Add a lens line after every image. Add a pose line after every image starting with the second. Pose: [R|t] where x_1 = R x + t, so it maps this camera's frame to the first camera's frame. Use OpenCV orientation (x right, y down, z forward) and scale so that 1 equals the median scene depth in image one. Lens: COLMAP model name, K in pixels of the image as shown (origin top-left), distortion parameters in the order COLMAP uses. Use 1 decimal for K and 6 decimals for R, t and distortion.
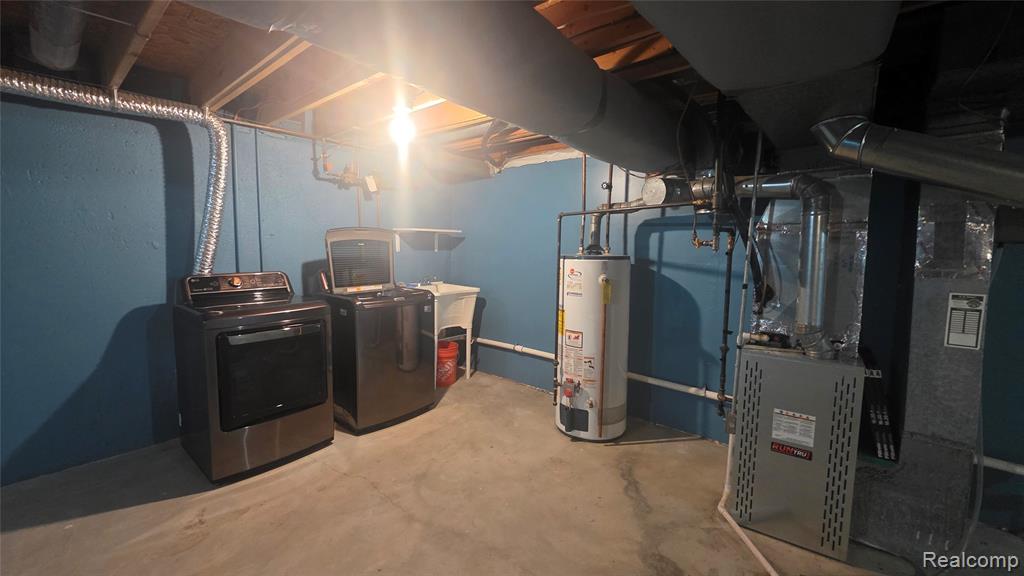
lens RADIAL K [[409.5, 0, 505.2], [0, 409.5, 283.0], [0, 0, 1]] dist [0.002120, 0.000134]
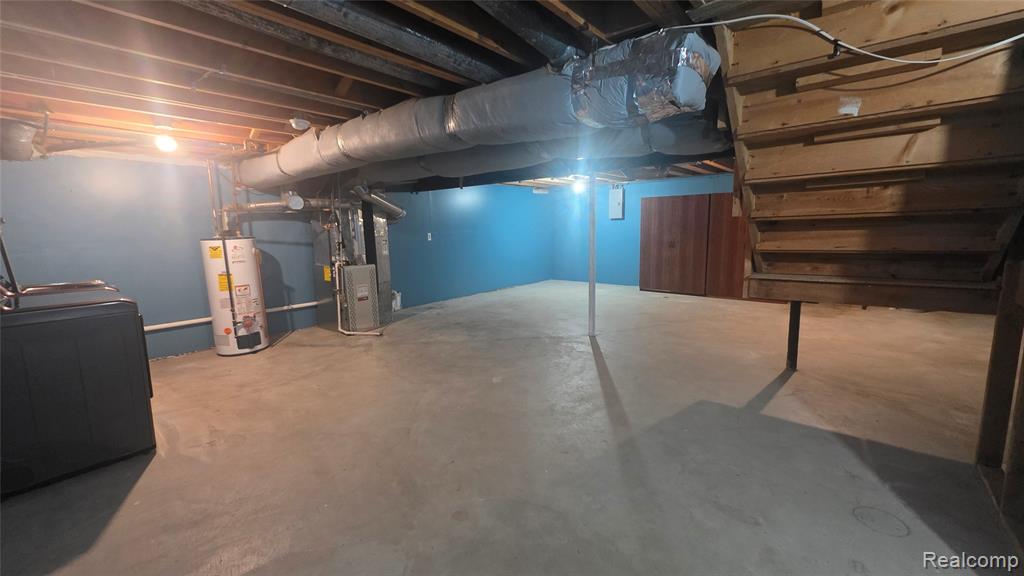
lens RADIAL K [[409.5, 0, 505.2], [0, 409.5, 283.0], [0, 0, 1]] dist [0.002120, 0.000134]
pose [[-0.012371, -0.148947, 0.988768, -1.627098], [0.121902, 0.981243, 0.149339, -0.004163], [-0.992465, 0.122381, 0.006018, -0.013183]]
